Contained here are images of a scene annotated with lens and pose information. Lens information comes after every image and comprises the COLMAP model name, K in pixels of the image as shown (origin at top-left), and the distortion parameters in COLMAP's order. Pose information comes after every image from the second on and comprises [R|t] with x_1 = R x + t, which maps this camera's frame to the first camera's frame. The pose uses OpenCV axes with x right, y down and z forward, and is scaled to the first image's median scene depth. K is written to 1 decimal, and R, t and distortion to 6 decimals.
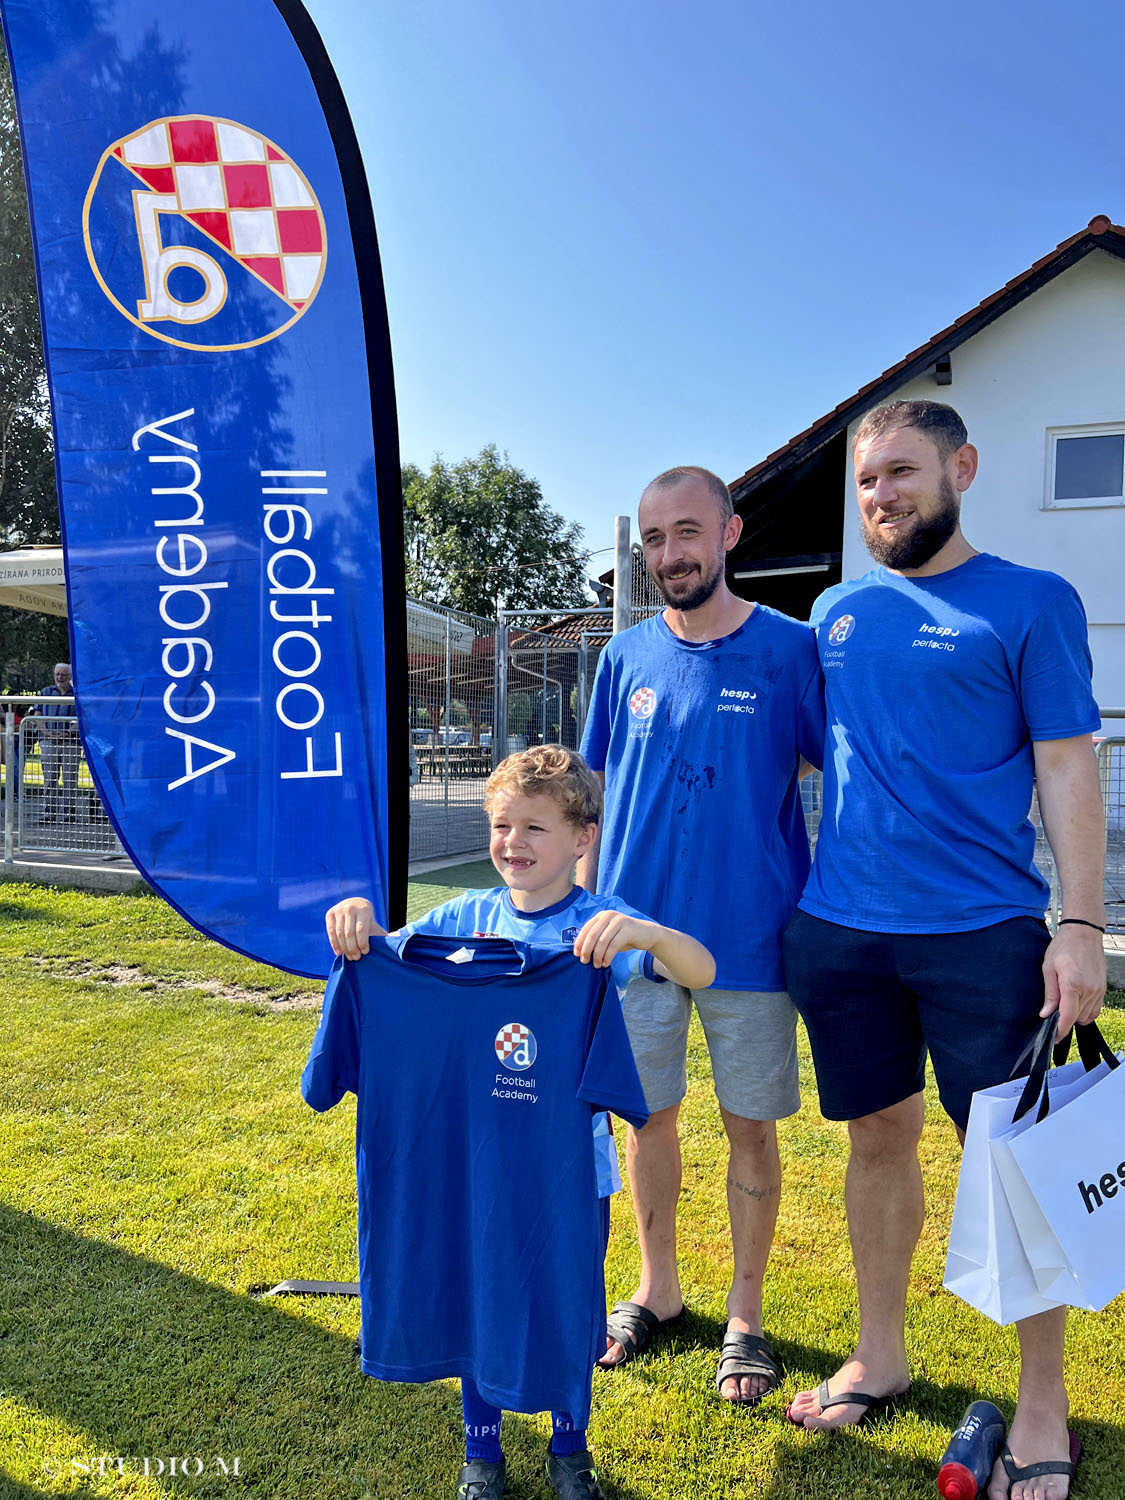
lens RADIAL K [[1127.6, 0, 565.4], [0, 1127.6, 755.4], [0, 0, 1]] dist [0.037242, -0.039151]
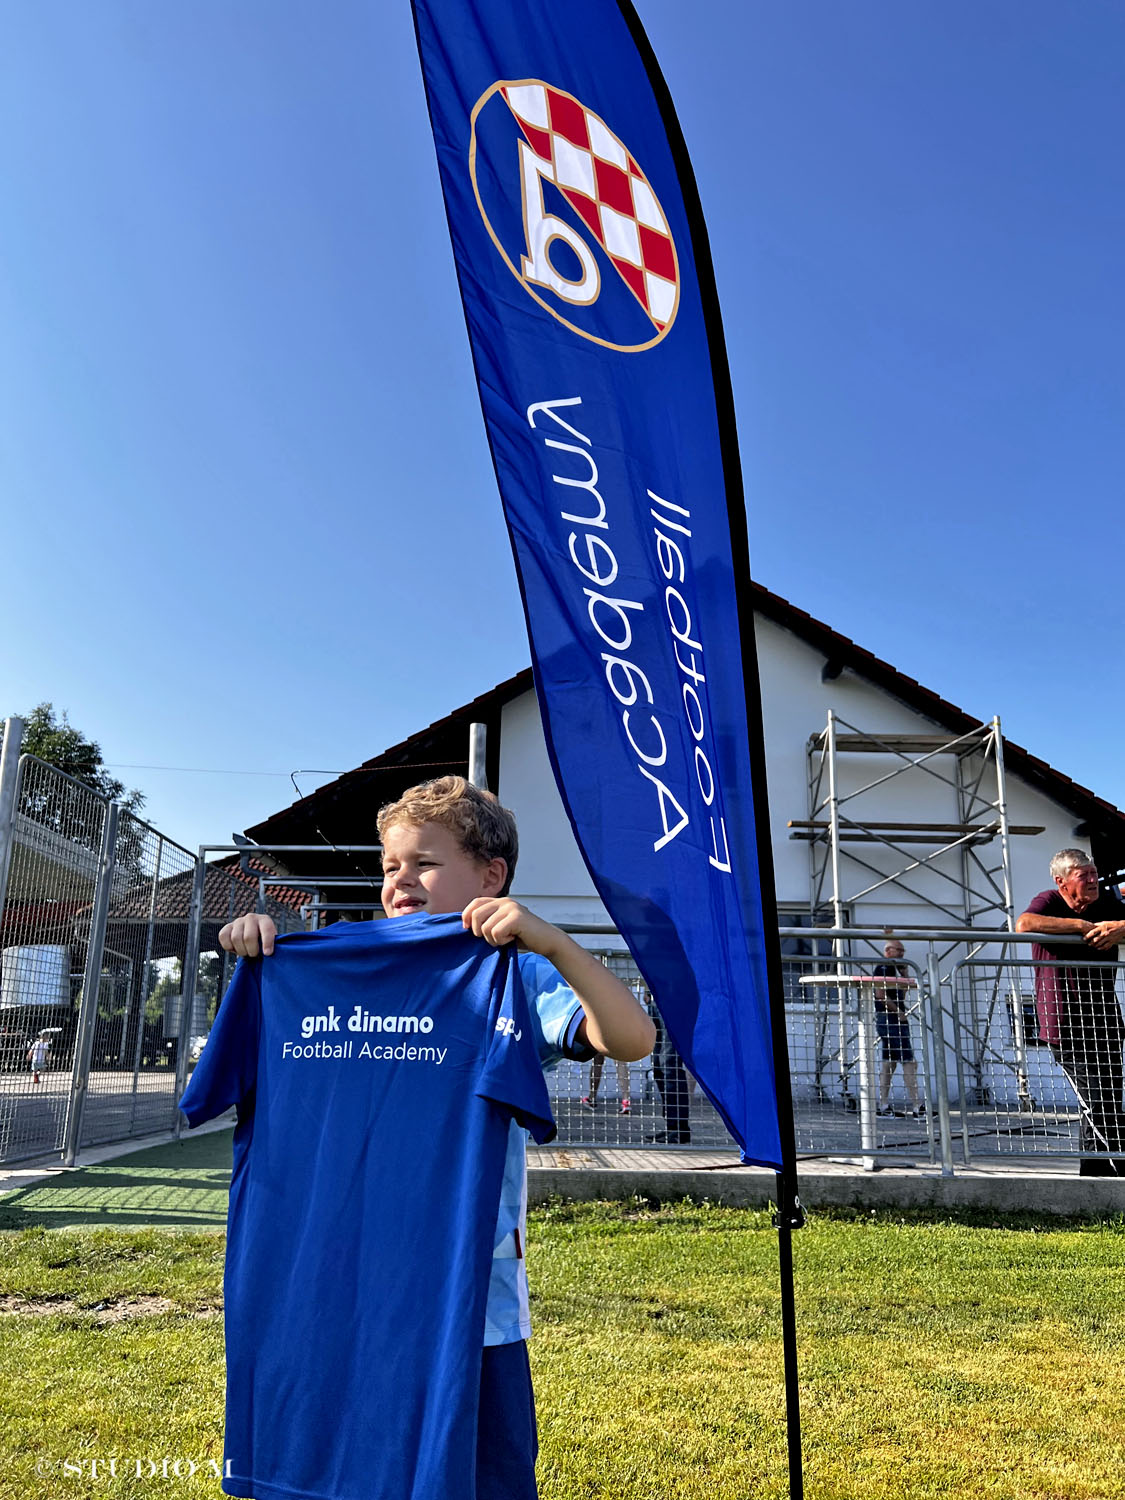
lens RADIAL K [[1089.3, 0, 576.3], [0, 1089.3, 763.0], [0, 0, 1]] dist [0.050480, -0.009746]
pose [[0.905568, 0.104528, 0.411121, -0.599269], [0.004045, 0.966994, -0.254768, 0.131559], [-0.424182, 0.232373, 0.875256, 0.380393]]
